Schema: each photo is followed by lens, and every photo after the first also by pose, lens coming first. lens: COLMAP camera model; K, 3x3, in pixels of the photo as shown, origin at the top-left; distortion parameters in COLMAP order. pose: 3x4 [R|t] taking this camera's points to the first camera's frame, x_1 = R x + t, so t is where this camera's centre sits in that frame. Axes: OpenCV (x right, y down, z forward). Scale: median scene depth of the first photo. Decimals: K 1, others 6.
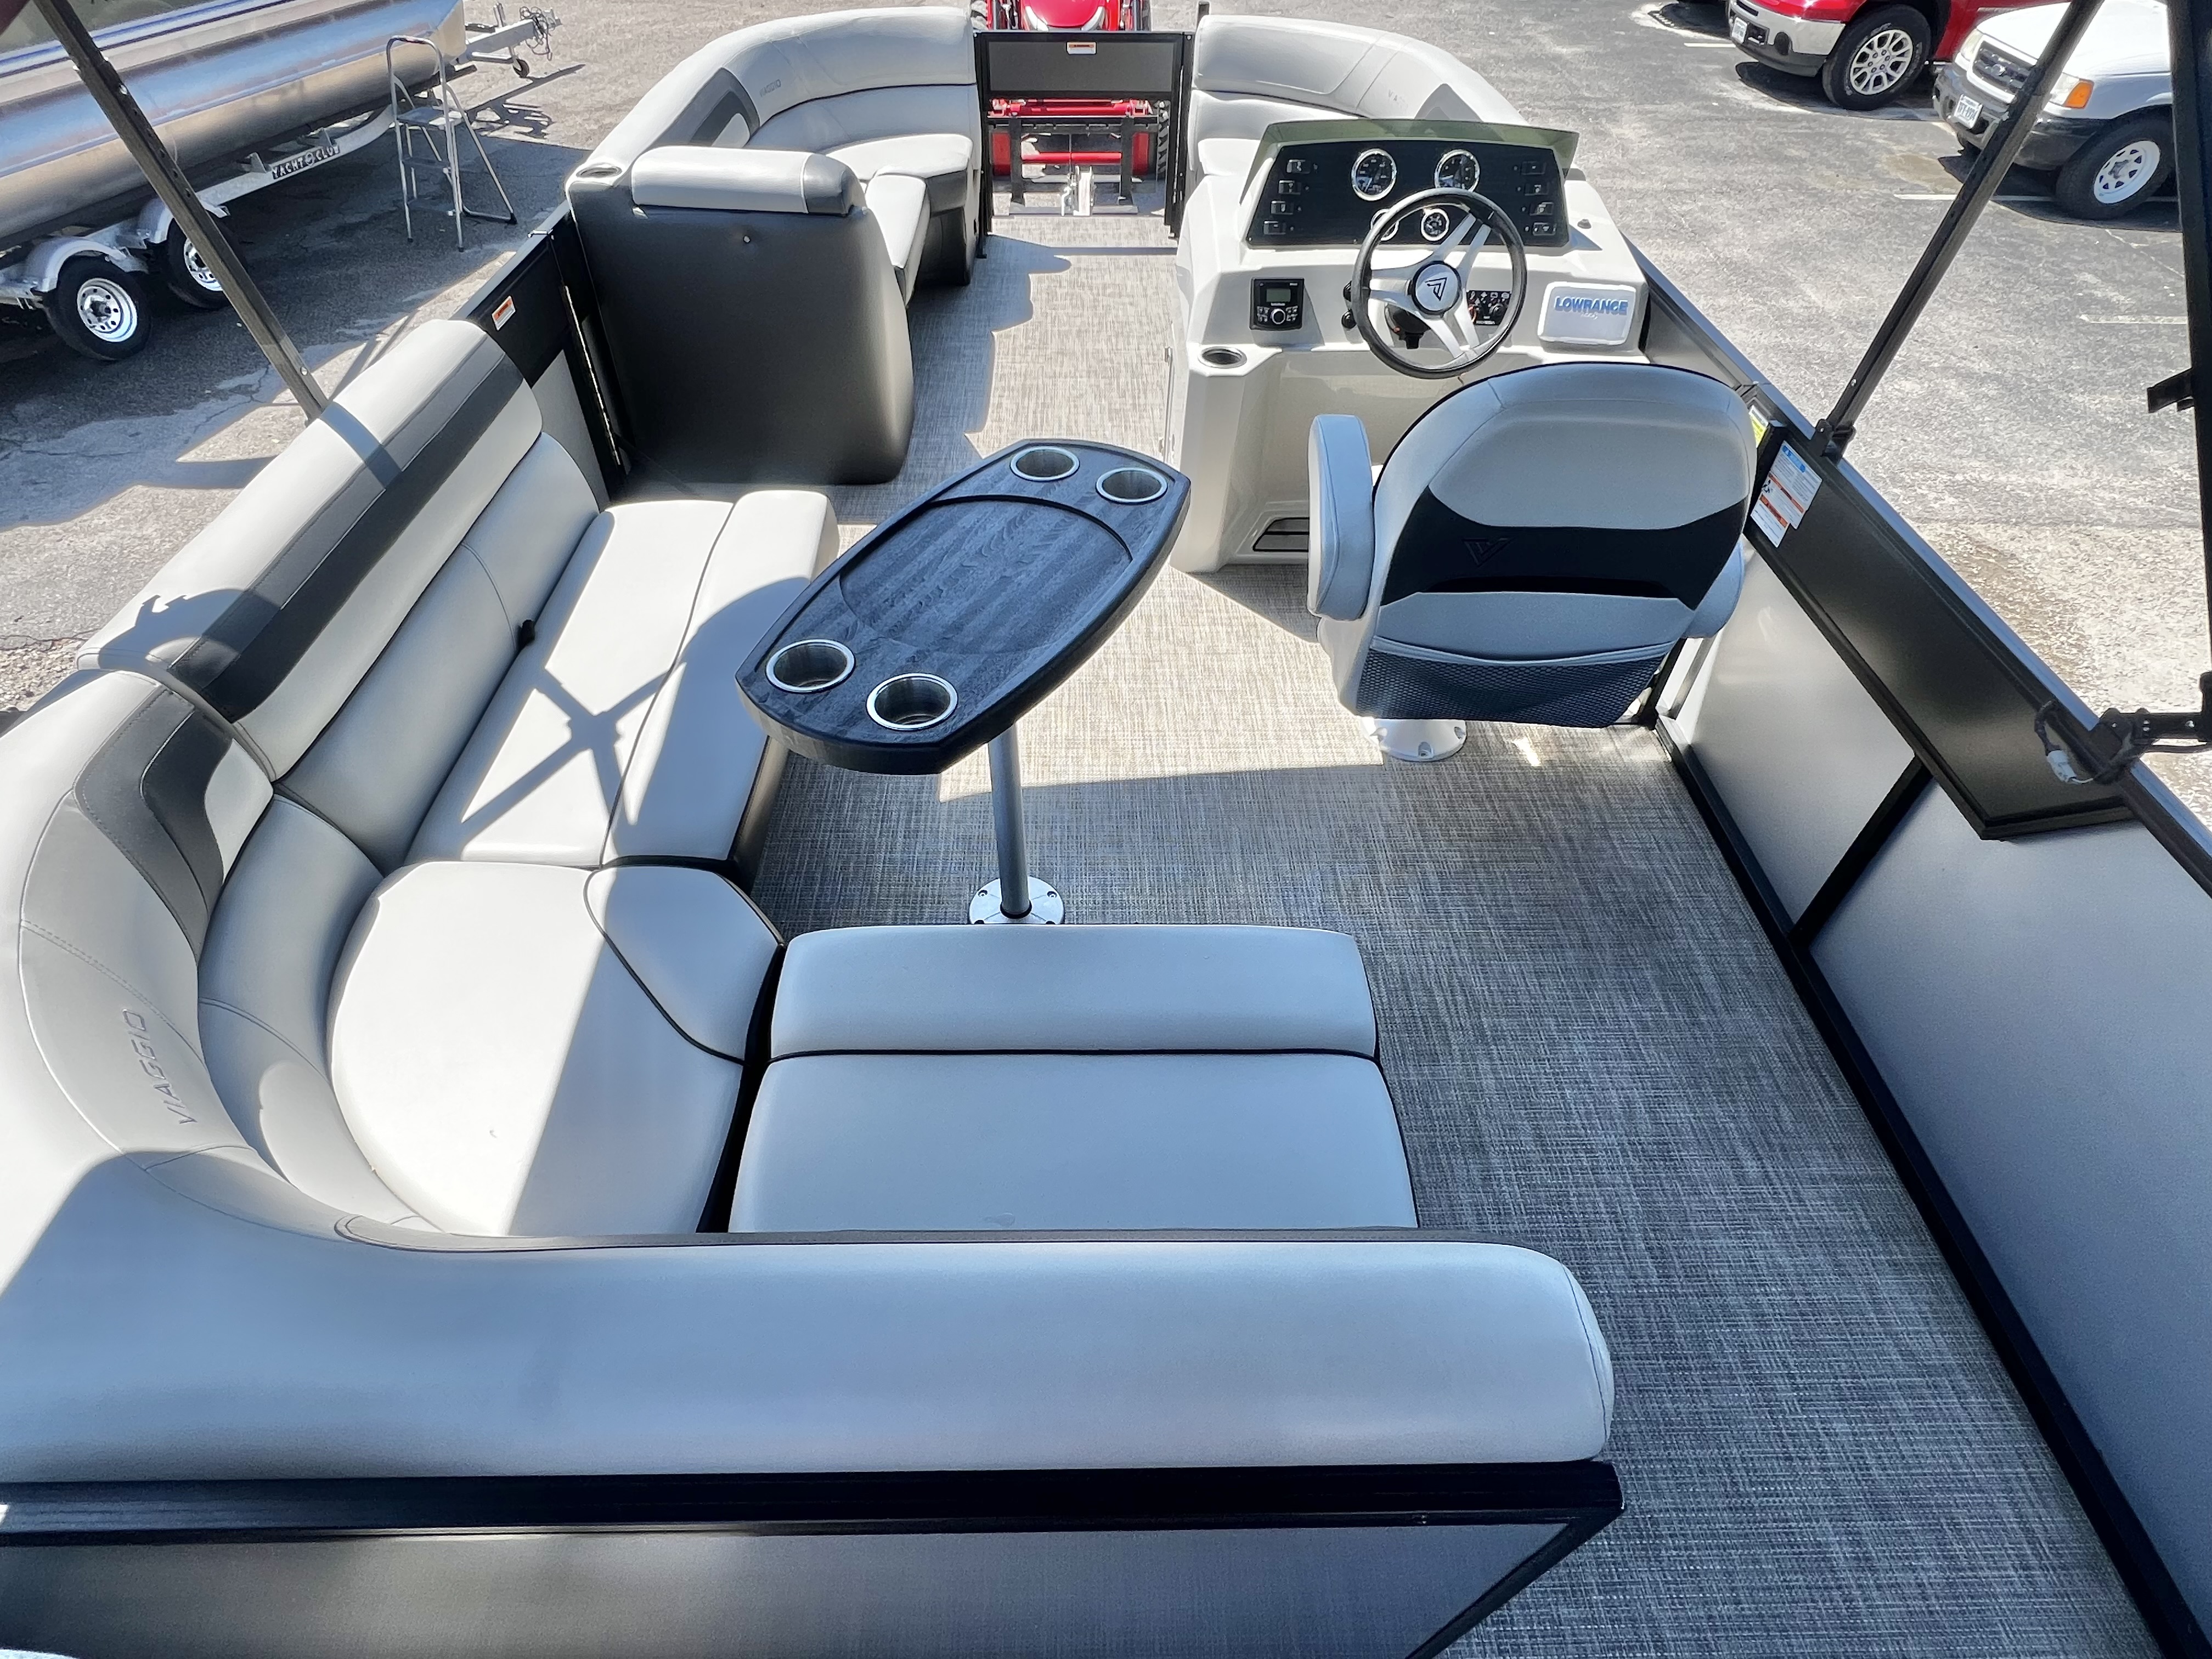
lens RADIAL K [[1127.6, 0, 1094.7], [0, 1127.6, 834.7], [0, 0, 1]] dist [-0.005864, 0.002471]
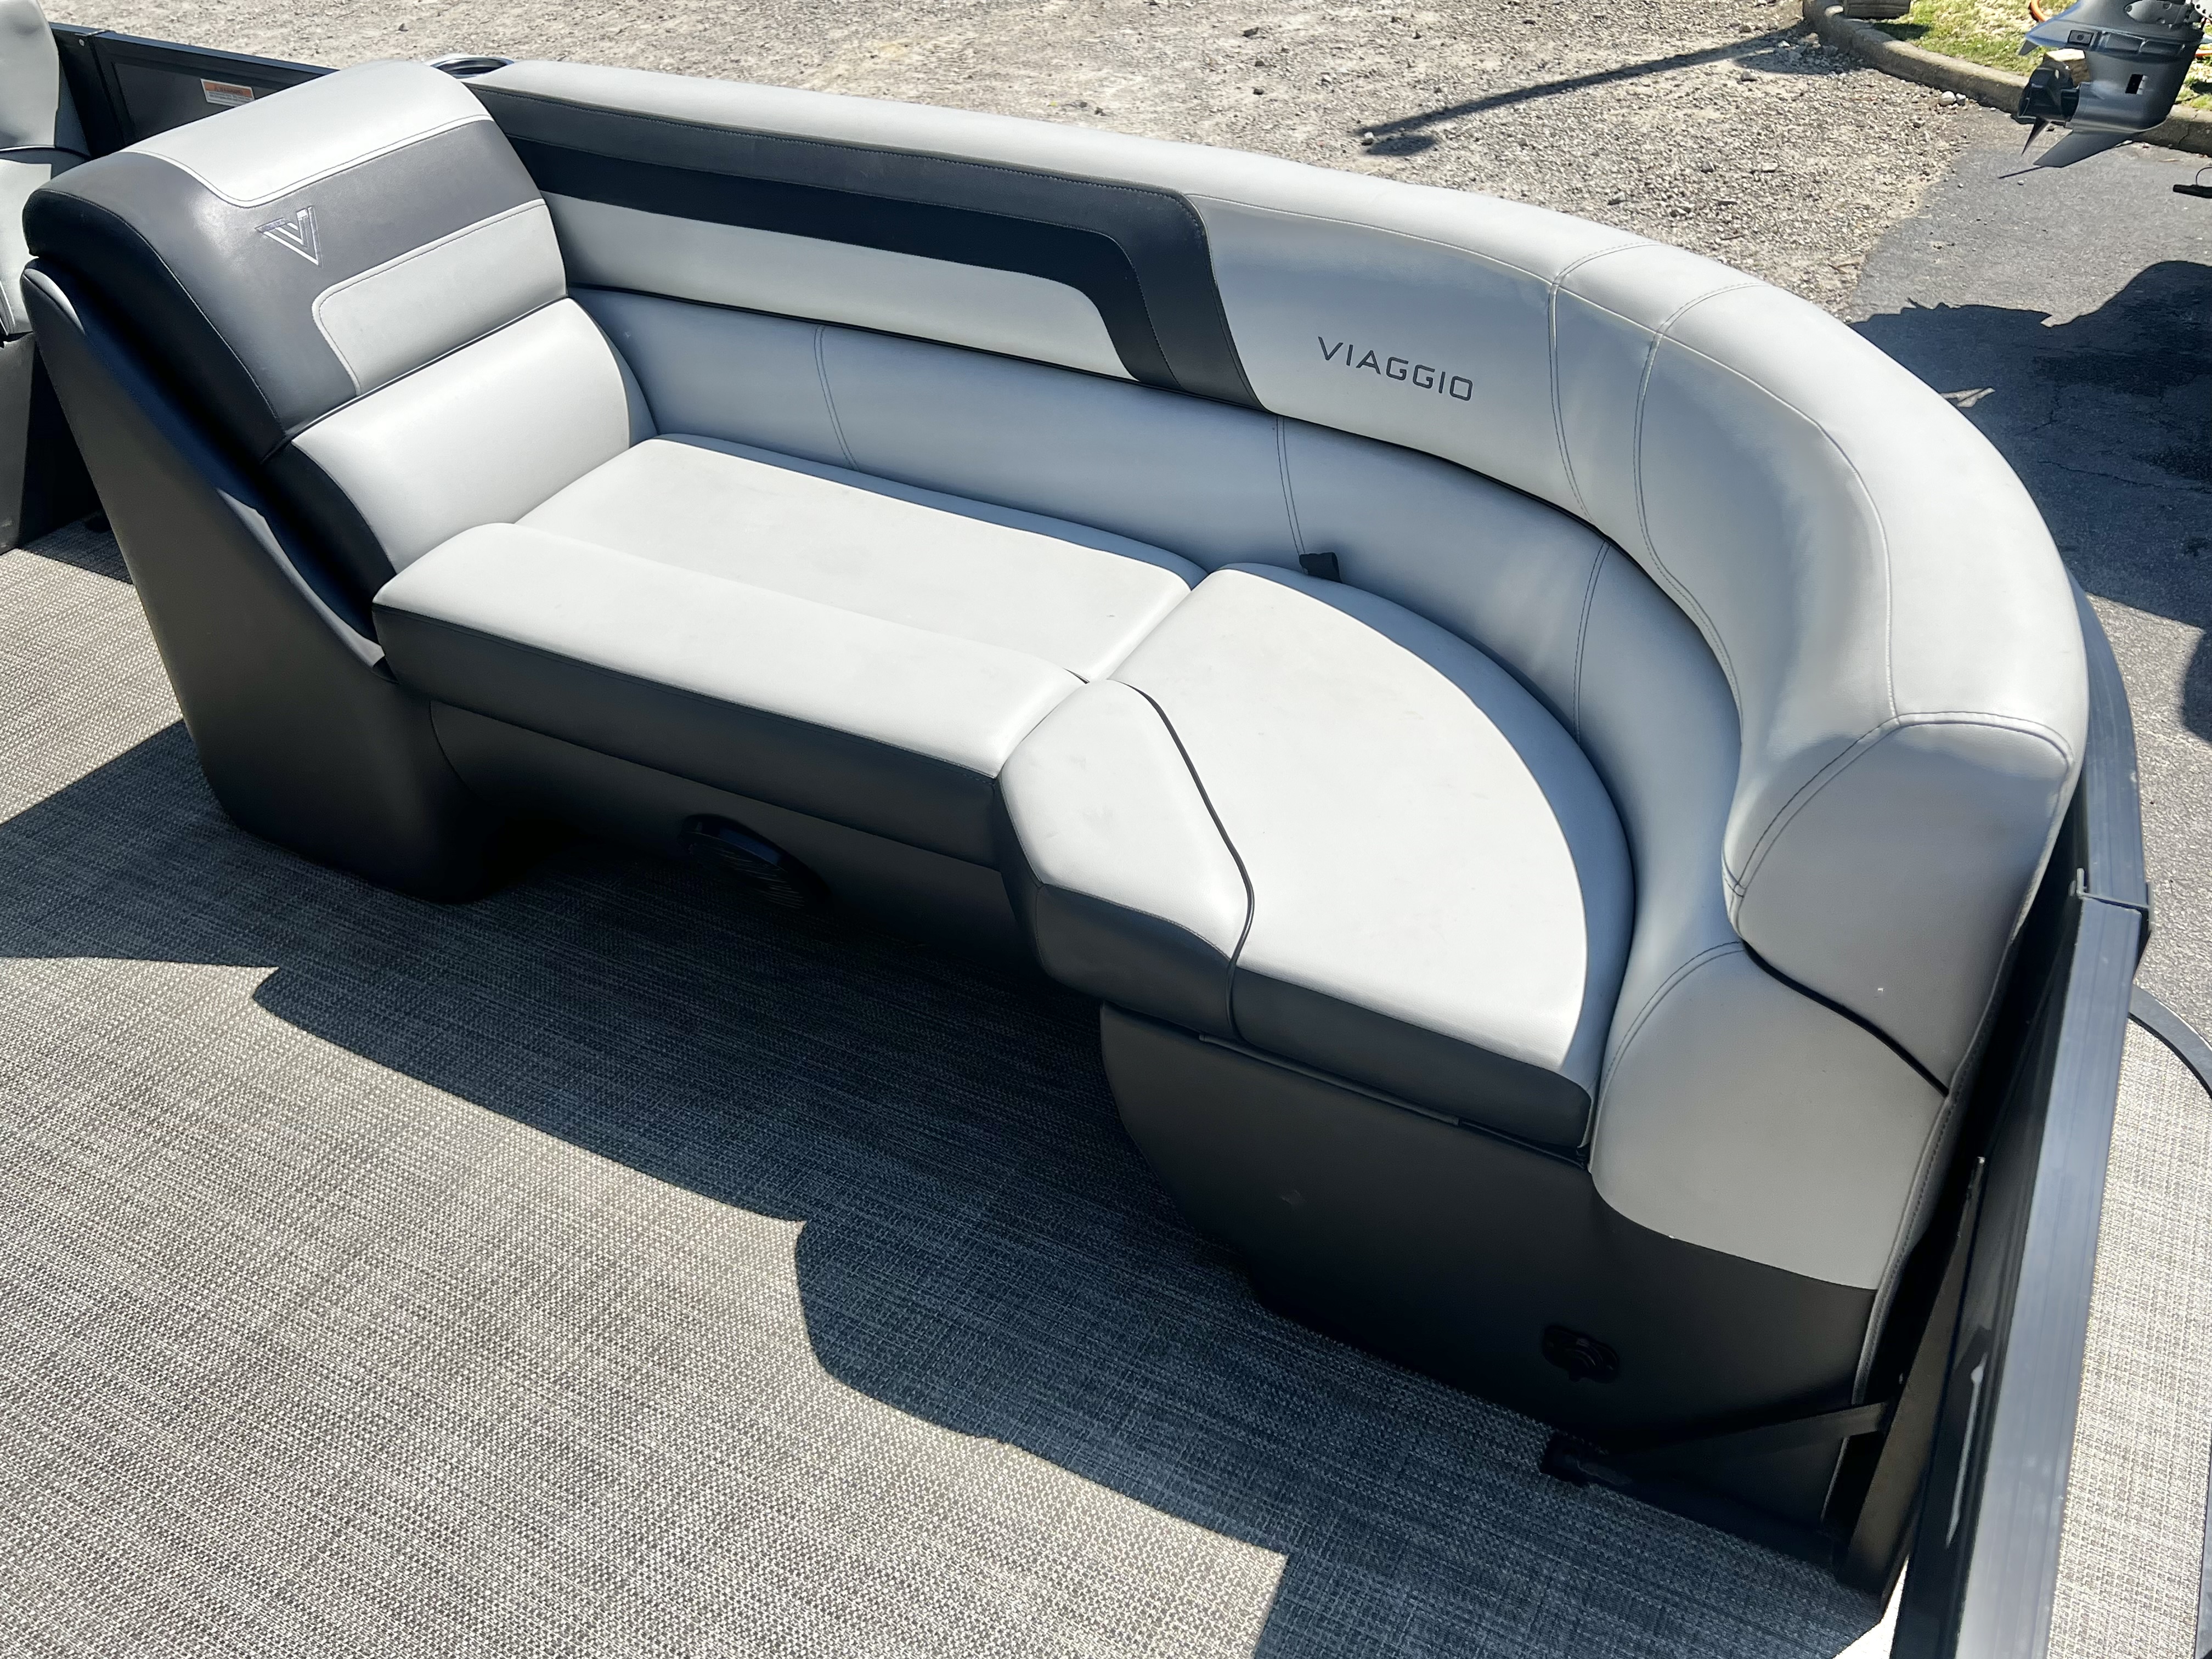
lens RADIAL K [[1878.6, 0, 1147.9], [0, 1878.6, 806.8], [0, 0, 1]] dist [0.016642, 0.002550]
pose [[-0.469957, 0.506085, -0.723200, 0.241938], [-0.628824, 0.383024, 0.676663, -1.358491], [0.619452, 0.772768, 0.138233, 1.452875]]
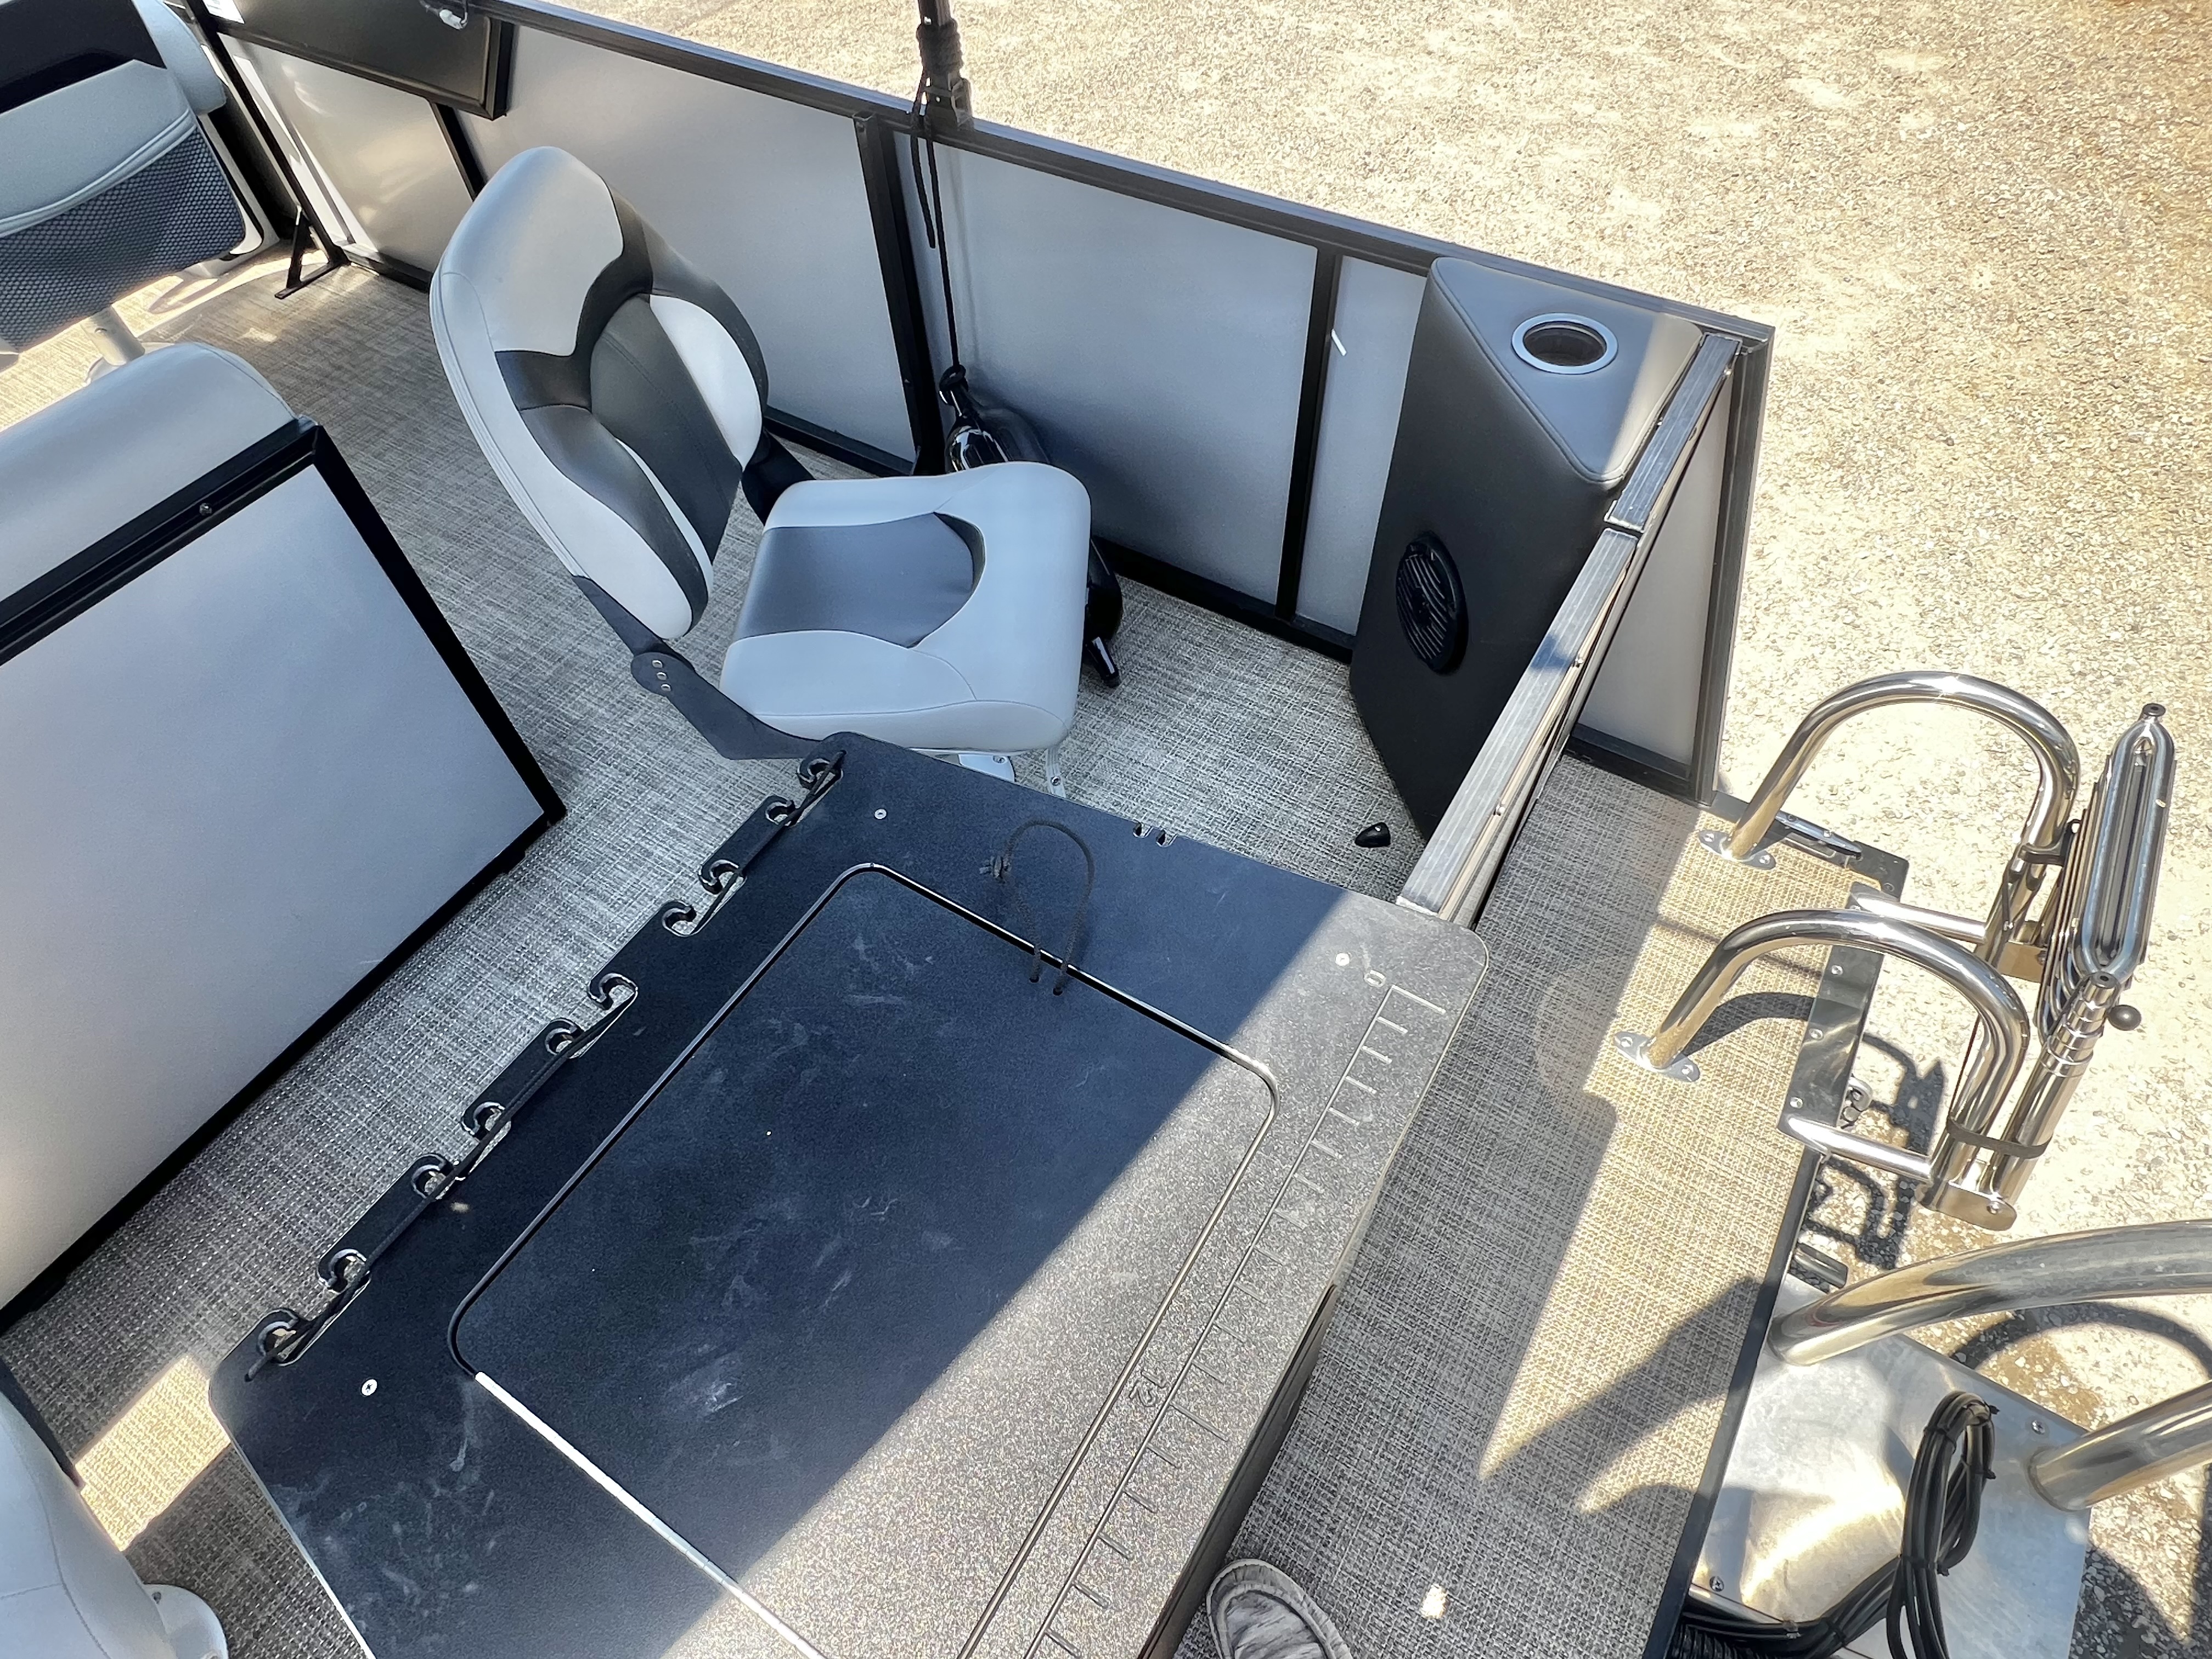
lens RADIAL K [[1203.1, 0, 1085.1], [0, 1203.1, 841.2], [0, 0, 1]] dist [-0.004990, 0.002153]
pose [[0.547484, -0.699818, 0.458821, -0.030179], [0.628714, 0.705834, 0.326368, 0.363199], [-0.552250, 0.109786, 0.826418, -0.270749]]
